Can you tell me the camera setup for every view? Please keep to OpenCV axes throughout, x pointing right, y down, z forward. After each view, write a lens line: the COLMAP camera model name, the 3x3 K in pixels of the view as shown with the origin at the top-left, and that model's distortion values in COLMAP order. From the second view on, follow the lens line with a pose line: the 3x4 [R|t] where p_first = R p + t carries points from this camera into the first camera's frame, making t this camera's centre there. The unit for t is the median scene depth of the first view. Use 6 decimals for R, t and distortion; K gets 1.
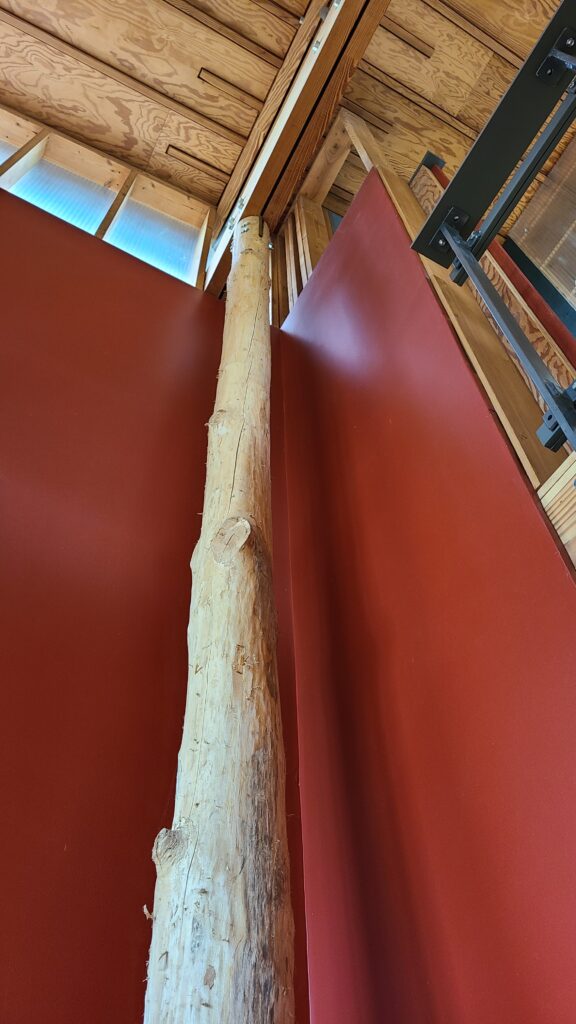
lens RADIAL K [[768.2, 0, 292.4], [0, 768.2, 513.6], [0, 0, 1]] dist [0.032944, -0.020980]
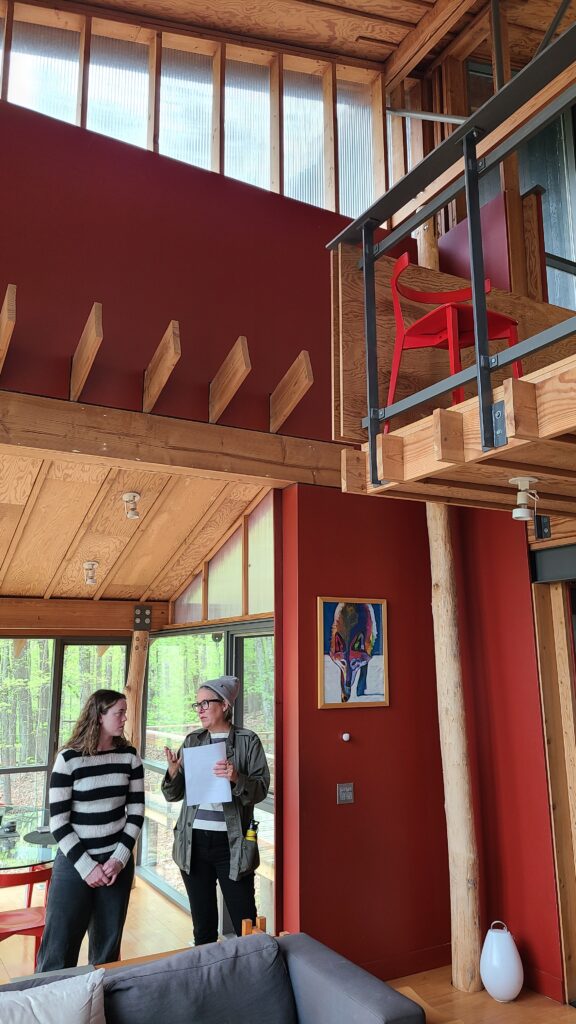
lens RADIAL K [[768.2, 0, 288.7], [0, 768.2, 510.1], [0, 0, 1]] dist [0.032944, -0.020980]
pose [[0.999688, 0.024963, -0.000780, -0.282562], [-0.017989, 0.741357, 0.670869, -0.835780], [0.017325, -0.670646, 0.741575, -0.620578]]
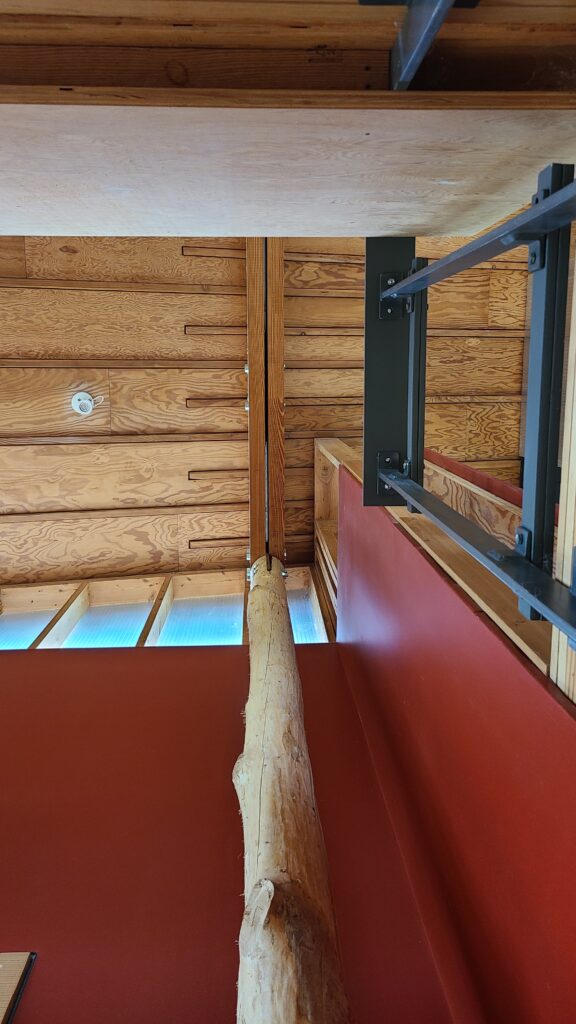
lens RADIAL K [[768.2, 0, 283.4], [0, 768.2, 492.6], [0, 0, 1]] dist [0.032944, -0.020980]
pose [[0.875999, -0.478354, -0.061662, 0.061303], [0.401397, 0.793937, -0.456667, 0.019625], [0.267404, 0.375289, 0.887498, 0.050517]]
